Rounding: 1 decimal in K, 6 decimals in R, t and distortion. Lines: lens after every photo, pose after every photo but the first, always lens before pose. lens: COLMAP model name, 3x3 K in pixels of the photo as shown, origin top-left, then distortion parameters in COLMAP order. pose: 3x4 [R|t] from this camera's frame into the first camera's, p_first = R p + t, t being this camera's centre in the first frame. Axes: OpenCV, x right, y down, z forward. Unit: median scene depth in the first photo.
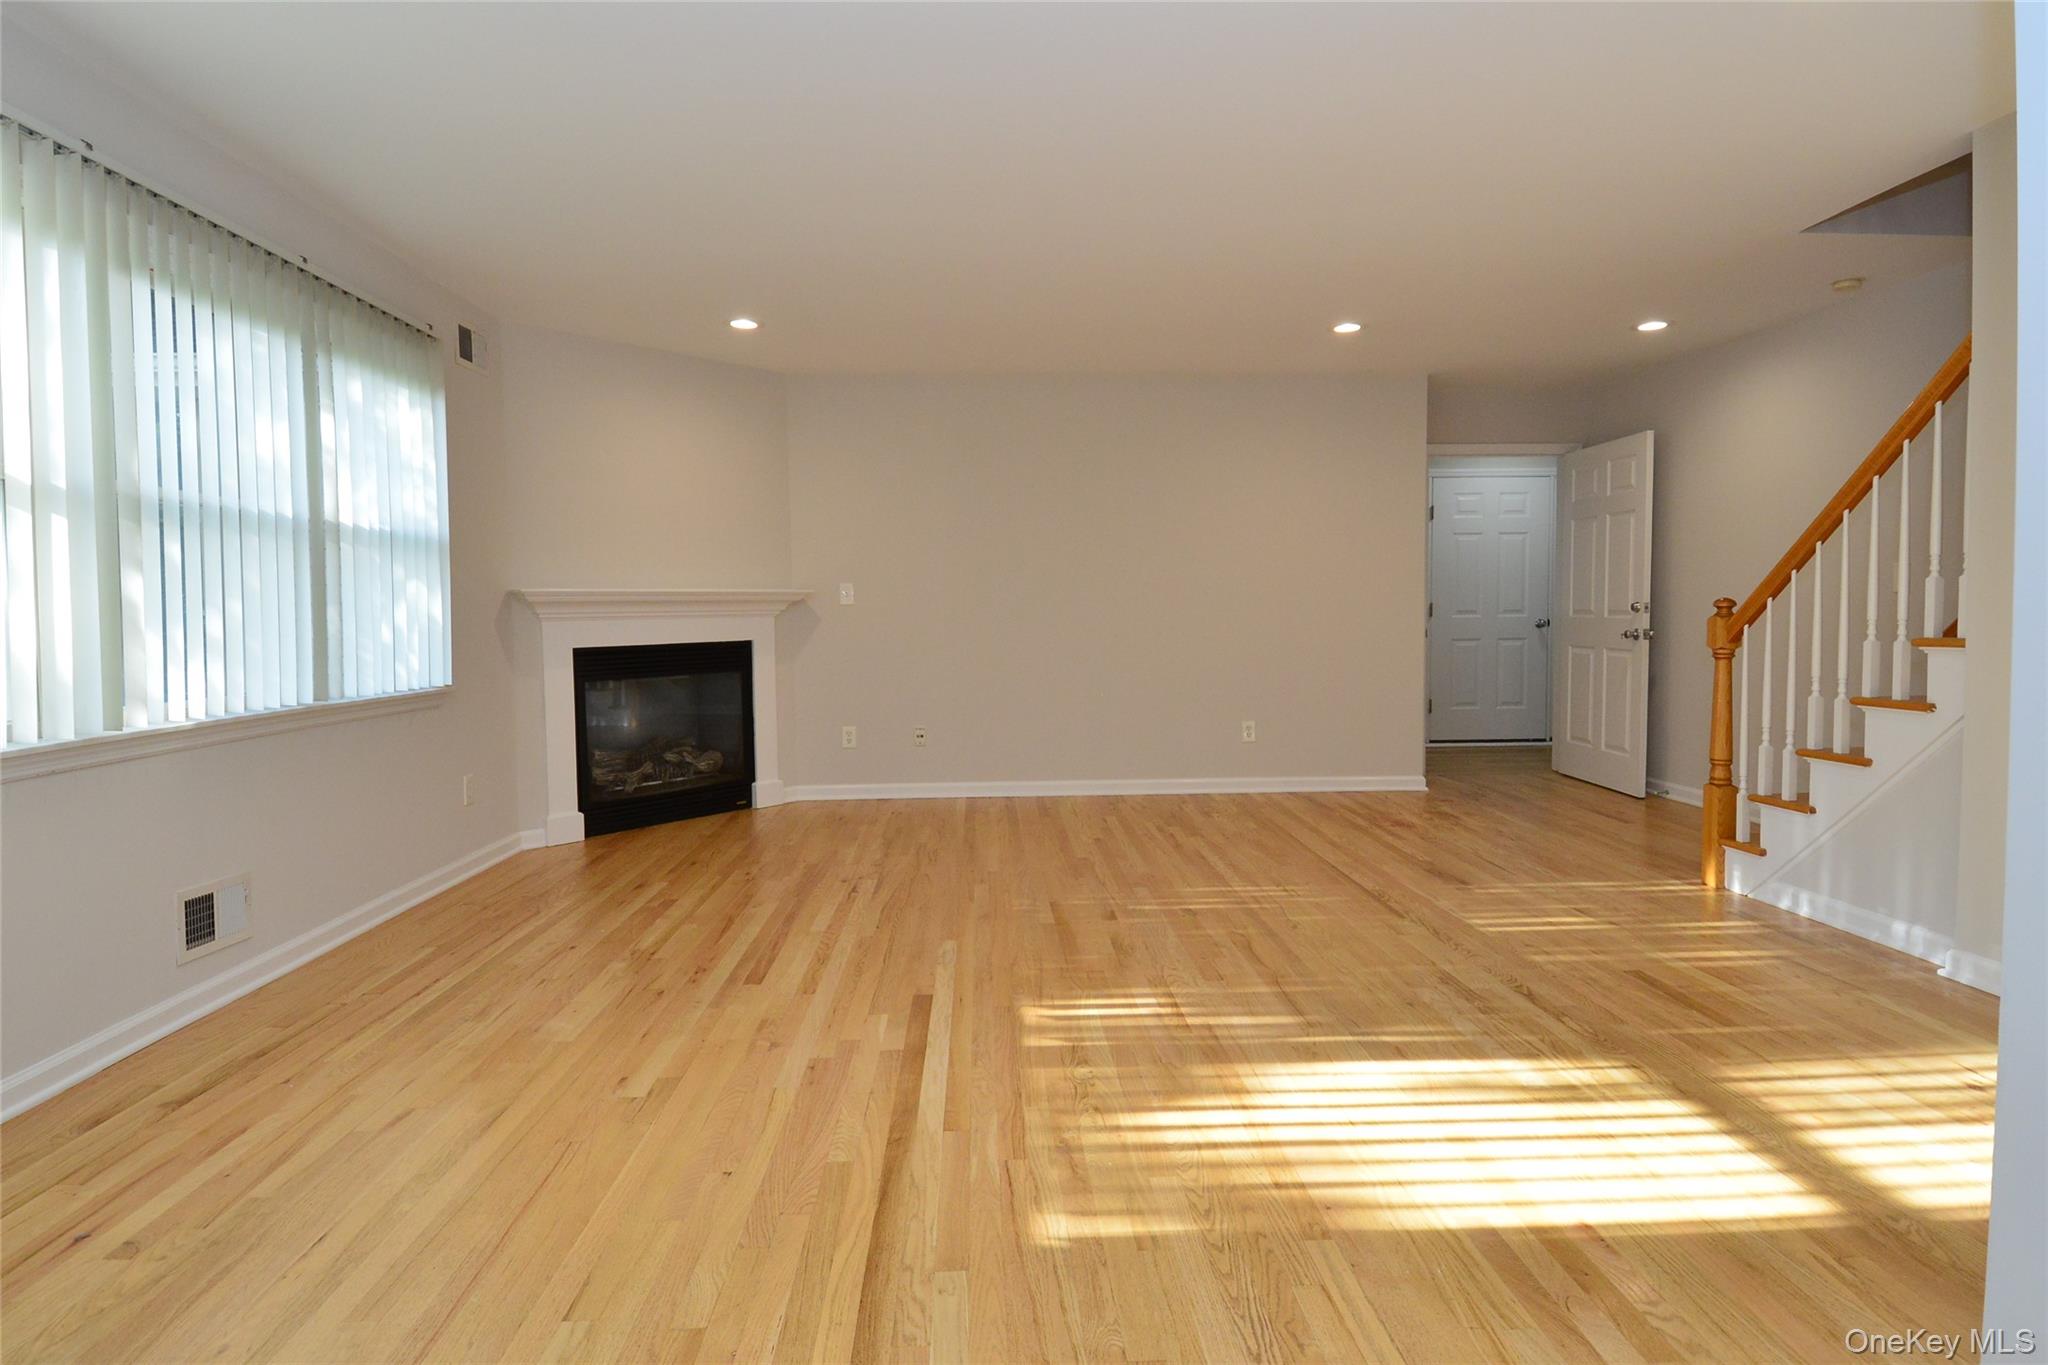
lens RADIAL K [[1058.9, 0, 1016.1], [0, 1058.9, 673.4], [0, 0, 1]] dist [0.031859, -0.038446]
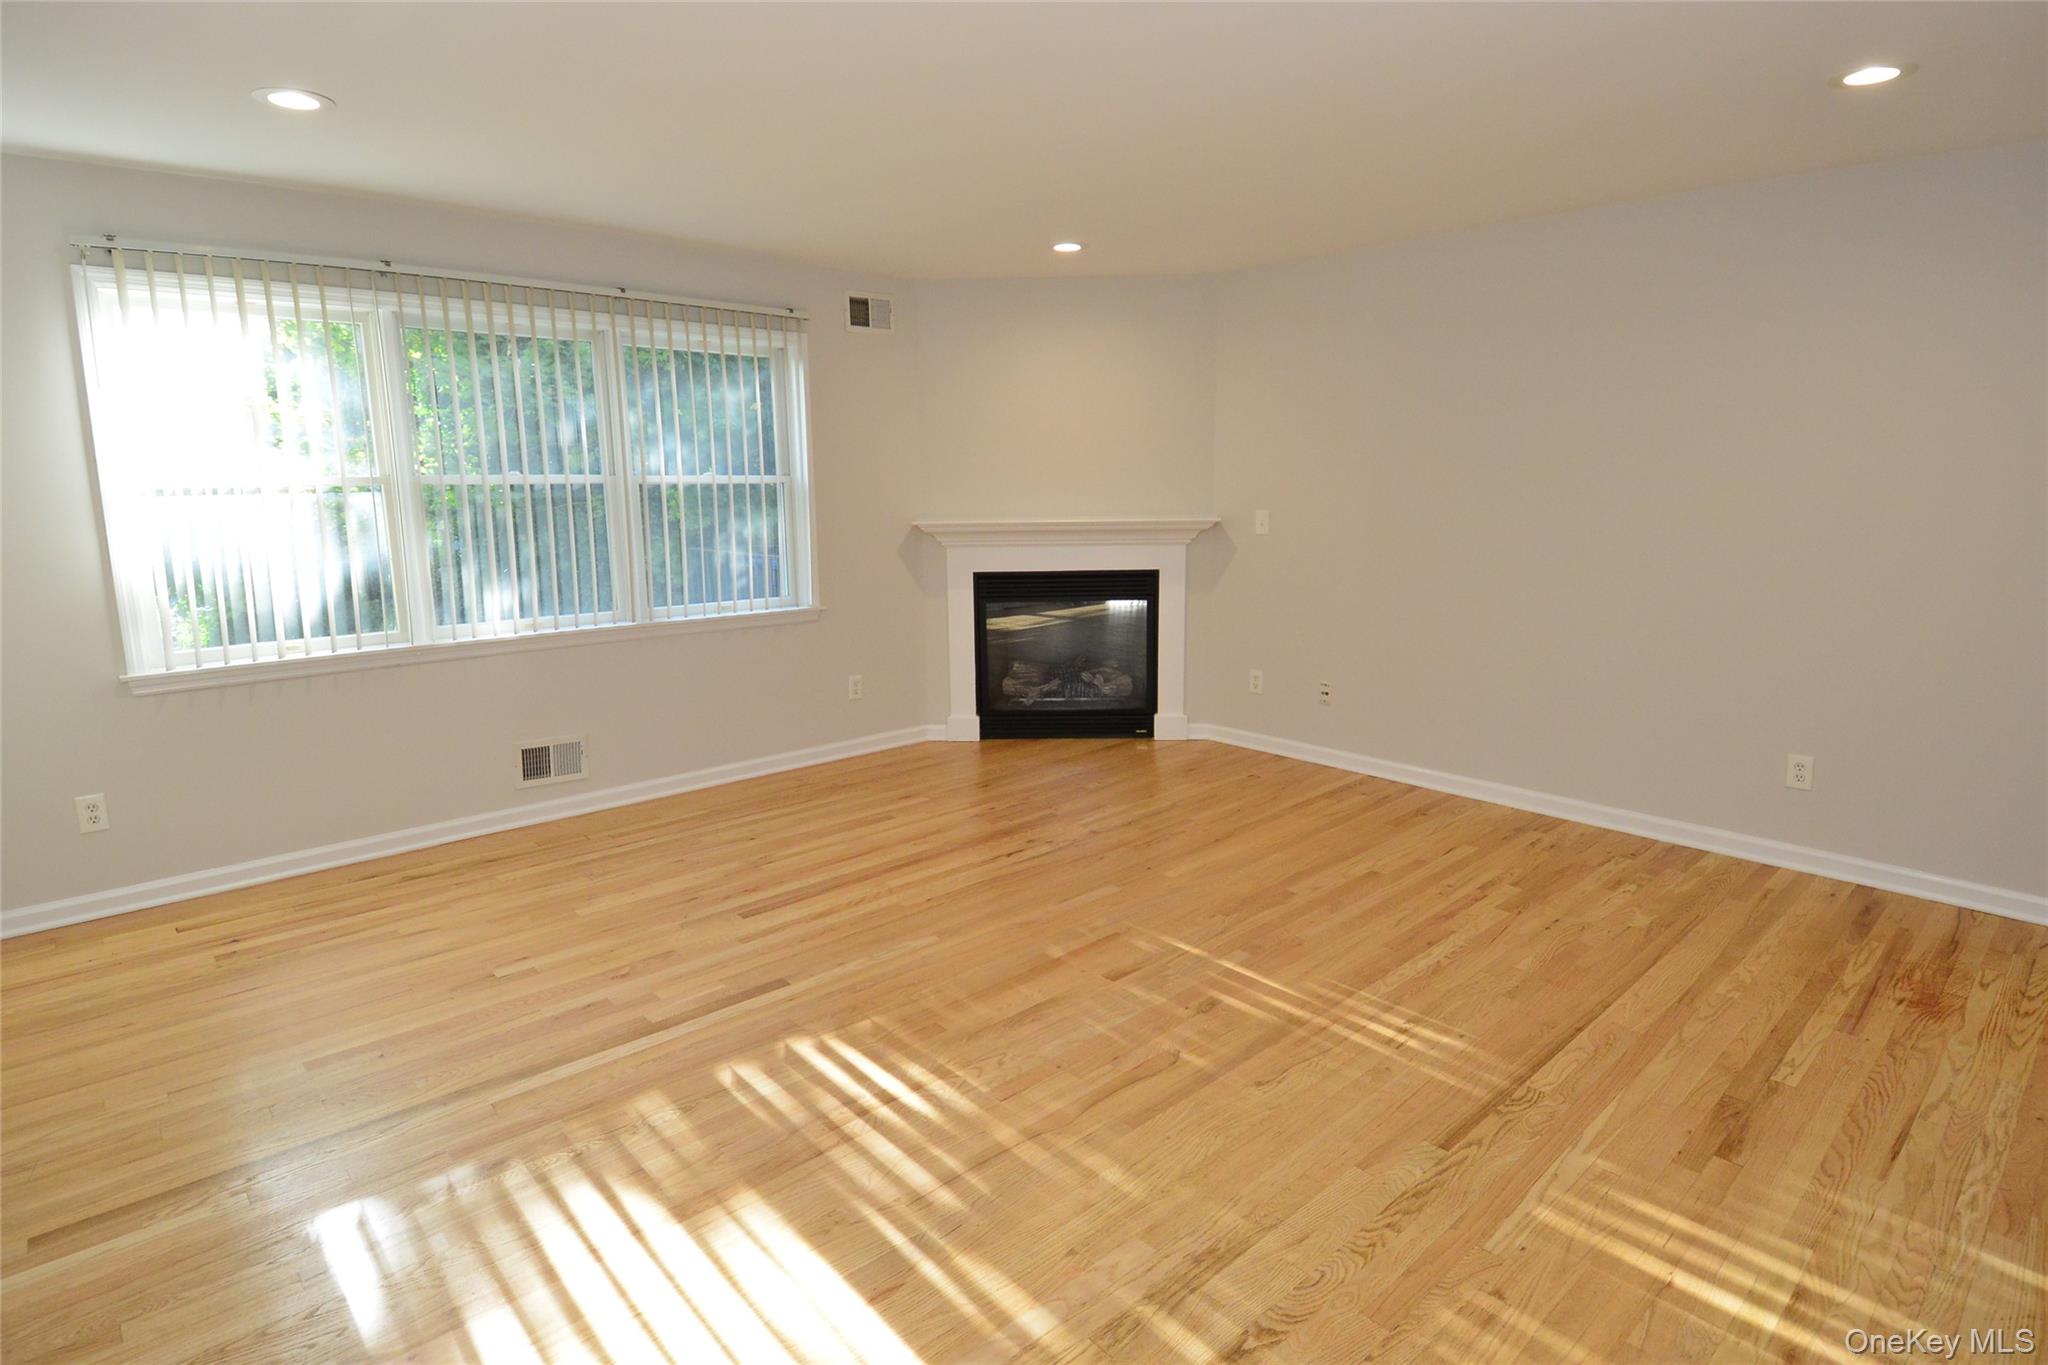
lens RADIAL K [[1058.9, 0, 1030.1], [0, 1058.9, 667.4], [0, 0, 1]] dist [0.031859, -0.038446]
pose [[0.649248, 0.143561, -0.746905, 0.768159], [-0.045839, 0.987625, 0.149984, -0.154530], [0.759194, -0.063140, 0.647795, 0.528774]]
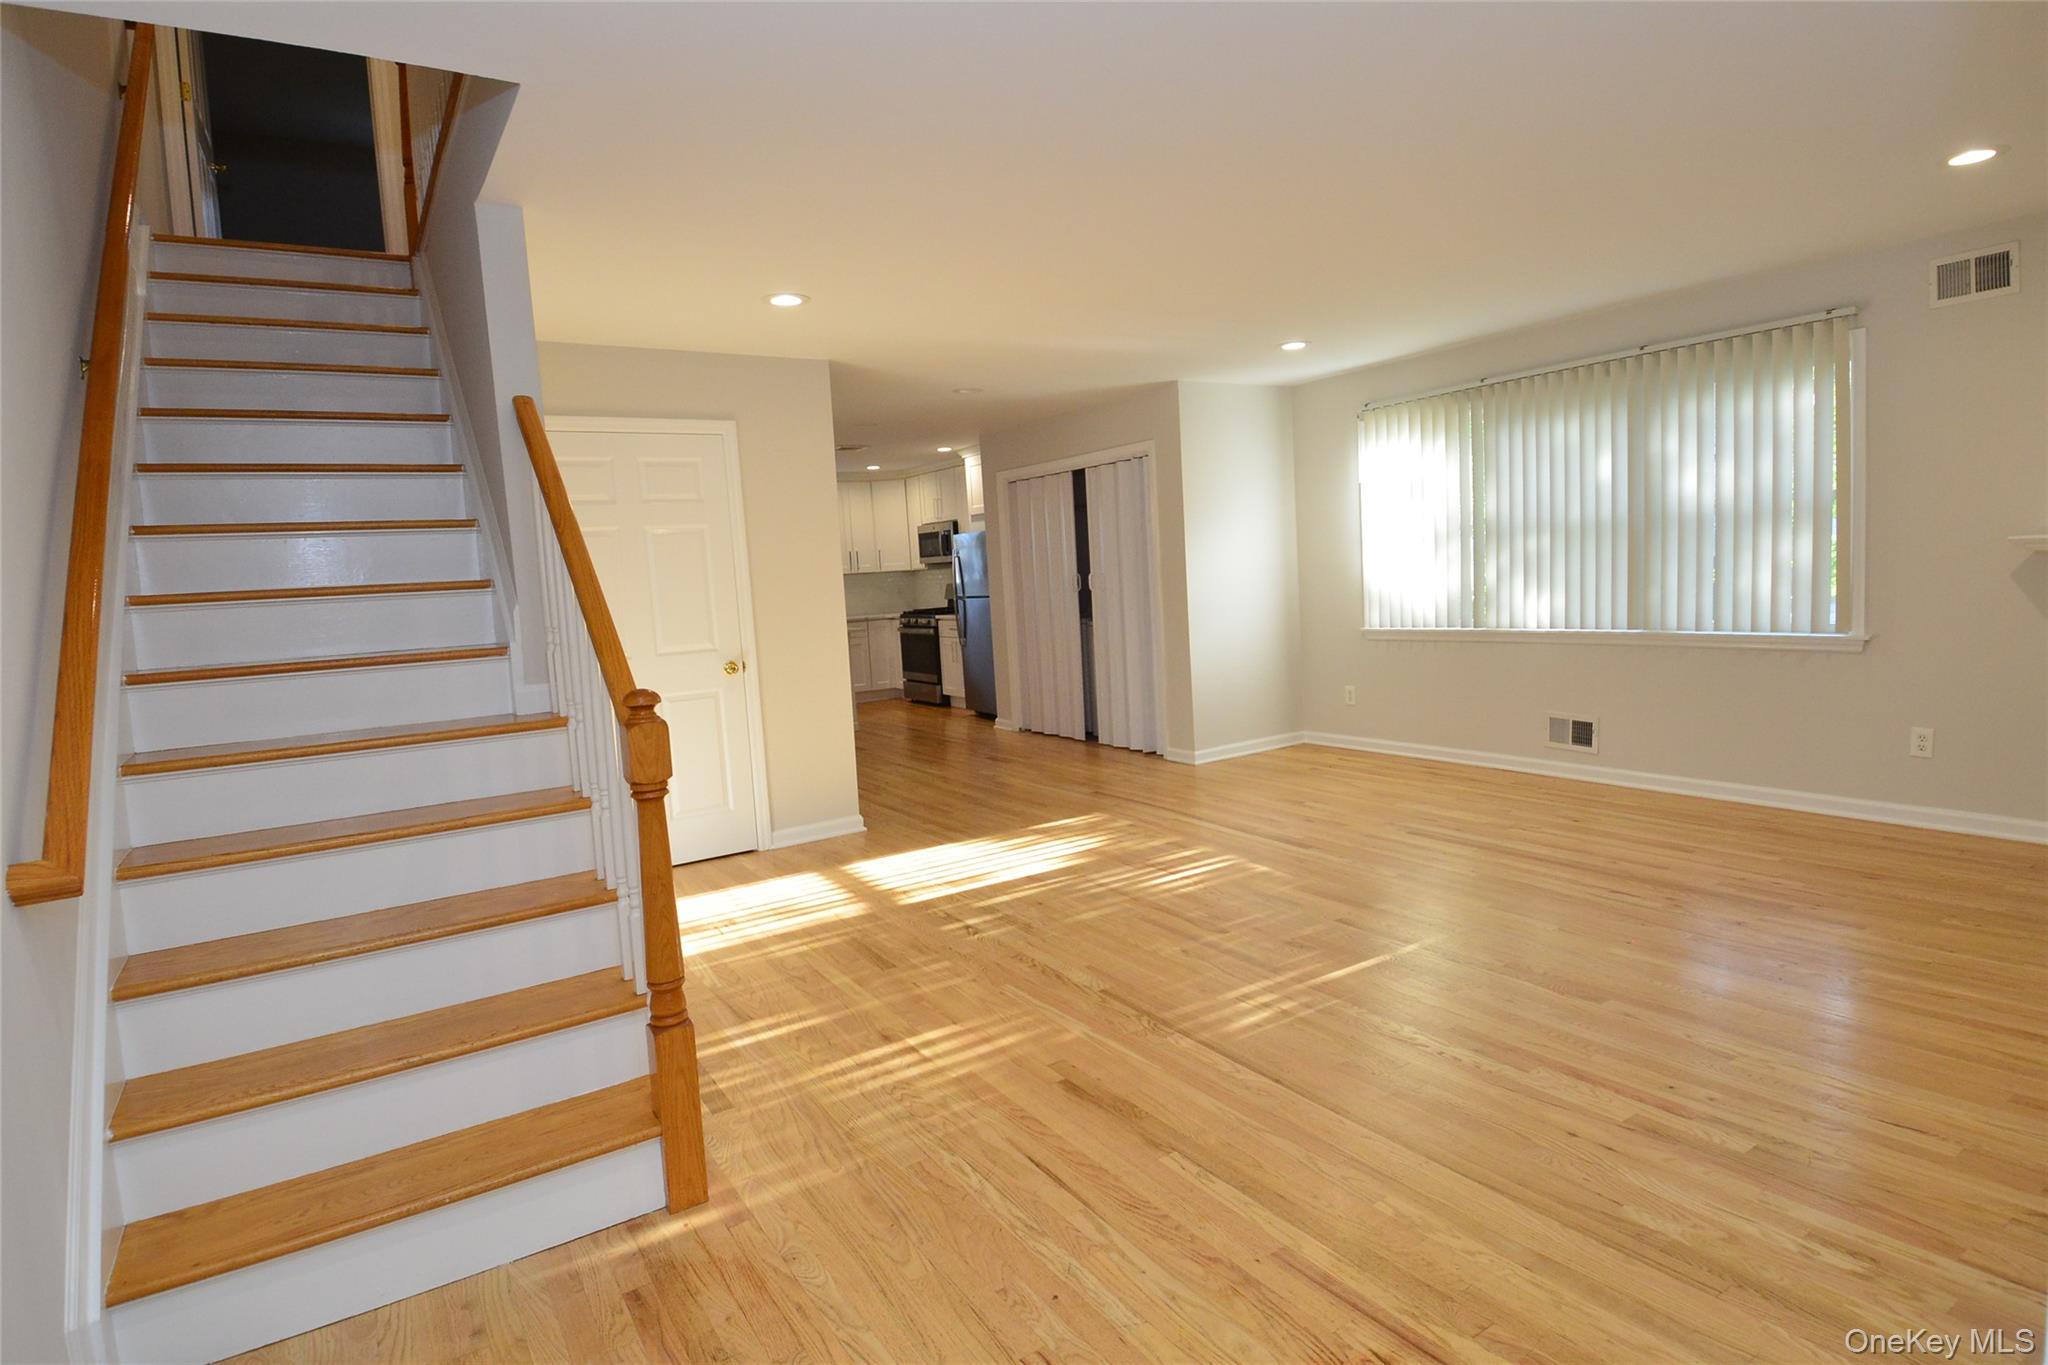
lens RADIAL K [[1058.9, 0, 1010.5], [0, 1058.9, 657.9], [0, 0, 1]] dist [0.031859, -0.038446]
pose [[-0.863851, 0.102931, -0.493119, 1.013089], [0.039042, 0.989638, 0.138177, -0.200991], [0.502232, 0.100112, -0.858918, 2.052033]]
